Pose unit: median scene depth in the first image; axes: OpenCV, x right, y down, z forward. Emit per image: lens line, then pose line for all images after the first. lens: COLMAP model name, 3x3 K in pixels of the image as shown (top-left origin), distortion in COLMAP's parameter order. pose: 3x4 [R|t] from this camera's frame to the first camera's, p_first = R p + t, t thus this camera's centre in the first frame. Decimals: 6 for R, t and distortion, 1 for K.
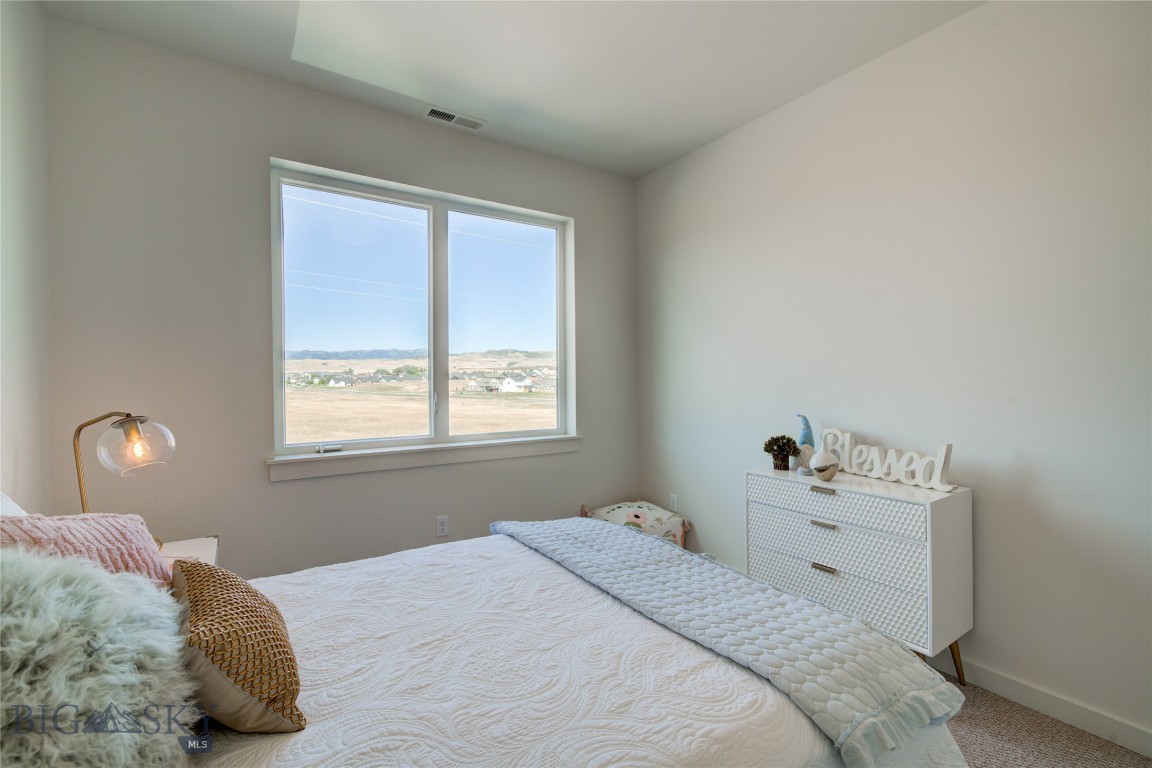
lens RADIAL K [[504.4, 0, 576.0], [0, 504.4, 384.0], [0, 0, 1]] dist [-0.002513, -0.000170]
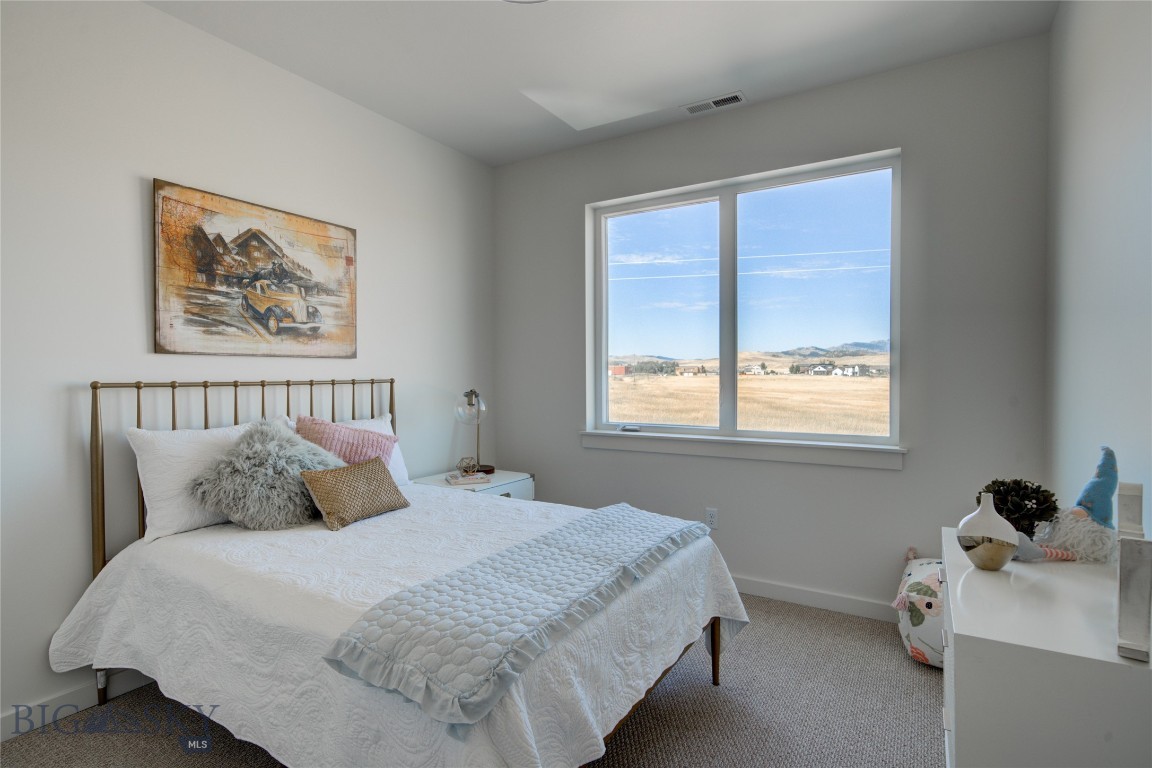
lens RADIAL K [[565.6, 0, 557.0], [0, 565.6, 383.5], [0, 0, 1]] dist [-0.000290, -0.000108]
pose [[0.407560, 0.019907, -0.912961, 0.622459], [-0.005214, 0.999797, 0.019473, -0.004675], [0.913163, -0.003176, 0.407581, 0.263727]]
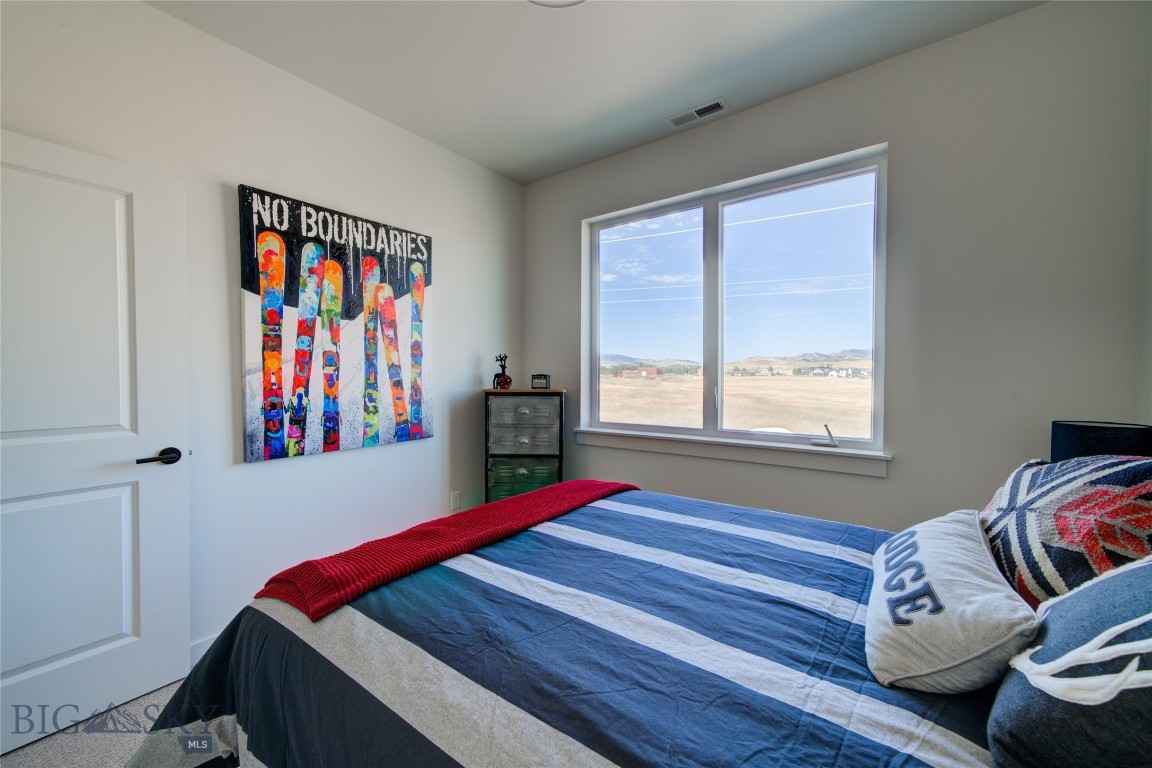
lens RADIAL K [[440.3, 0, 571.2], [0, 440.3, 384.1], [0, 0, 1]] dist [0.001521, 0.000122]
pose [[0.336645, 0.027426, -0.941232, 0.490646], [-0.009749, 0.999624, 0.025640, -0.009671], [0.941581, 0.000545, 0.336786, 0.459111]]
